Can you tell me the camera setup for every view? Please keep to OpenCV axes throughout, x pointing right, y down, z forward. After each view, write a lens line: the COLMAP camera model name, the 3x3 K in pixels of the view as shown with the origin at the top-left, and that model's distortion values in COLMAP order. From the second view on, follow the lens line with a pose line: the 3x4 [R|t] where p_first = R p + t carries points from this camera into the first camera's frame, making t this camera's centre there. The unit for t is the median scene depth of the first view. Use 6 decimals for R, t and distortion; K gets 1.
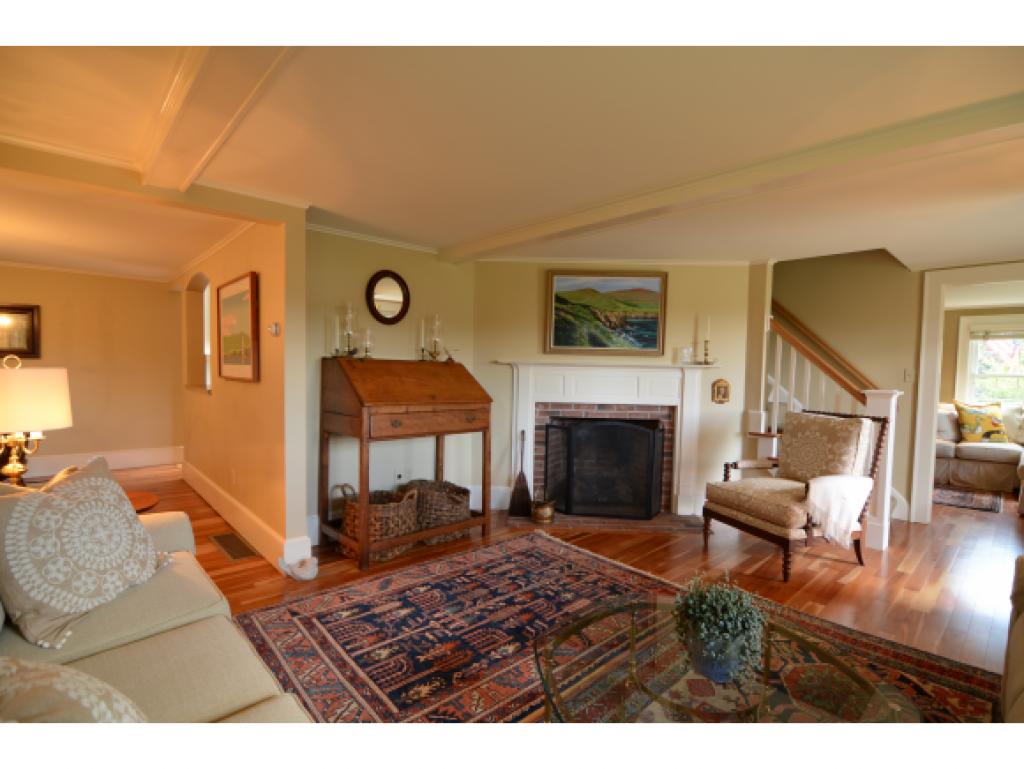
lens RADIAL K [[498.7, 0, 514.6], [0, 498.7, 389.6], [0, 0, 1]] dist [-0.018199, -0.002490]
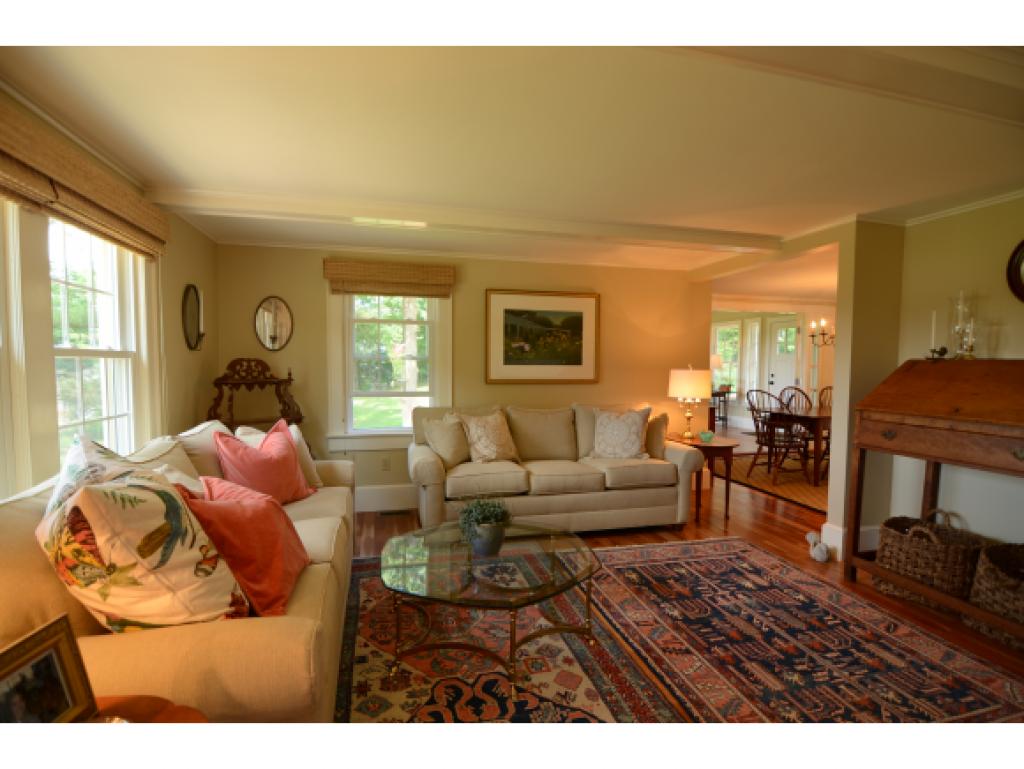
lens RADIAL K [[498.7, 0, 513.1], [0, 498.7, 388.5], [0, 0, 1]] dist [-0.018199, -0.002490]
pose [[-0.470724, 0.019539, -0.882064, 0.995028], [-0.062449, 0.996509, 0.055401, -0.020816], [0.880068, 0.081163, -0.467860, 1.014238]]
